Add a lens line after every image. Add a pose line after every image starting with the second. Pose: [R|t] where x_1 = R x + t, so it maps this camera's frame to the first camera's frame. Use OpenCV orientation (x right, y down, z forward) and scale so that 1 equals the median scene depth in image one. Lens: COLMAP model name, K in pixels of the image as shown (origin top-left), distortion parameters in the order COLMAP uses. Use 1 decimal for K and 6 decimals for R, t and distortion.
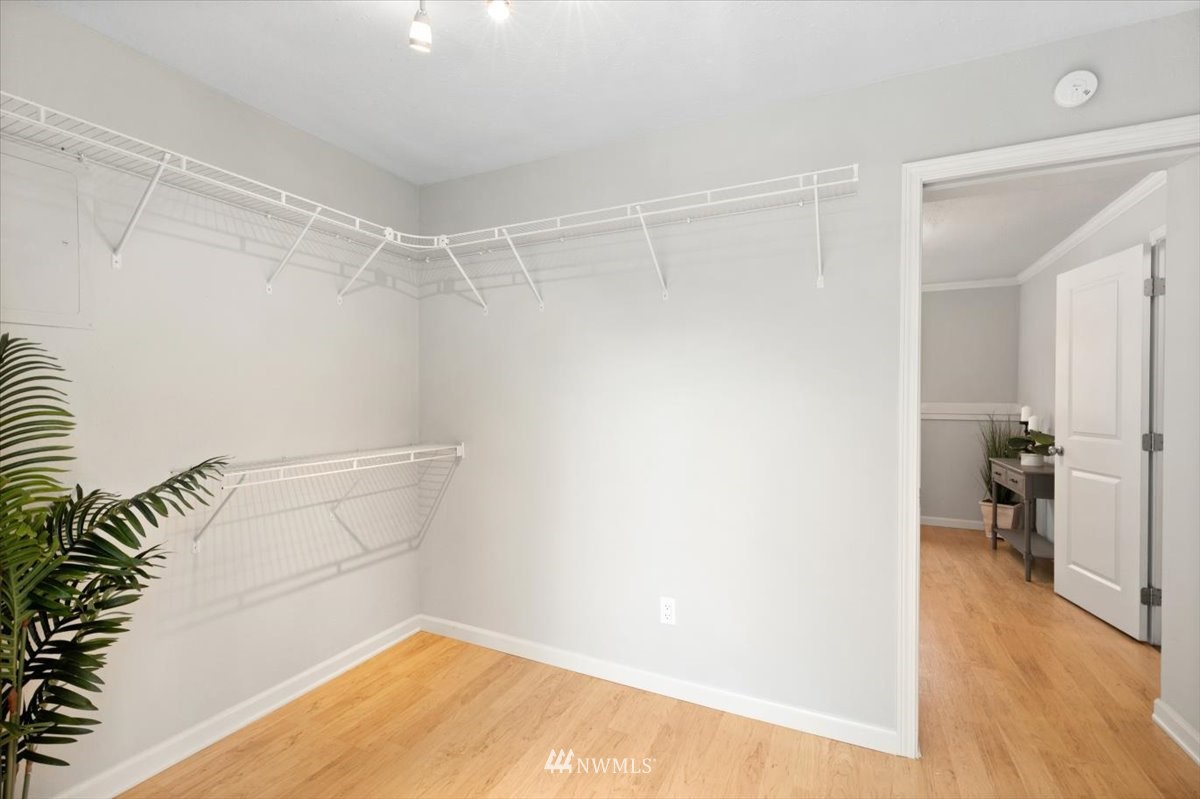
lens RADIAL K [[528.0, 0, 599.2], [0, 528.0, 385.6], [0, 0, 1]] dist [0.008098, -0.000206]
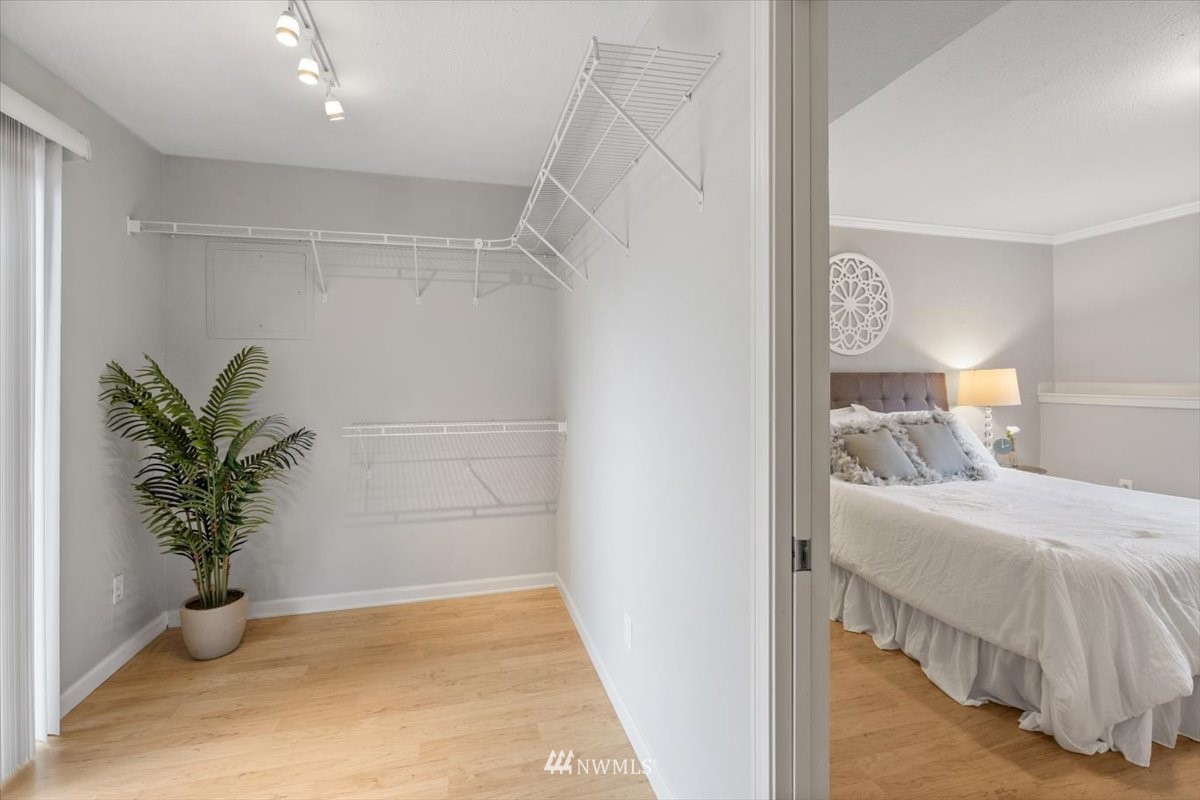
lens RADIAL K [[547.8, 0, 599.6], [0, 547.8, 360.8], [0, 0, 1]] dist [0.000528, 0.000144]
pose [[0.653656, -0.027354, -0.756297, 0.725145], [0.019410, 0.999624, -0.019378, 0.013468], [0.756543, -0.002013, 0.653941, 0.378417]]
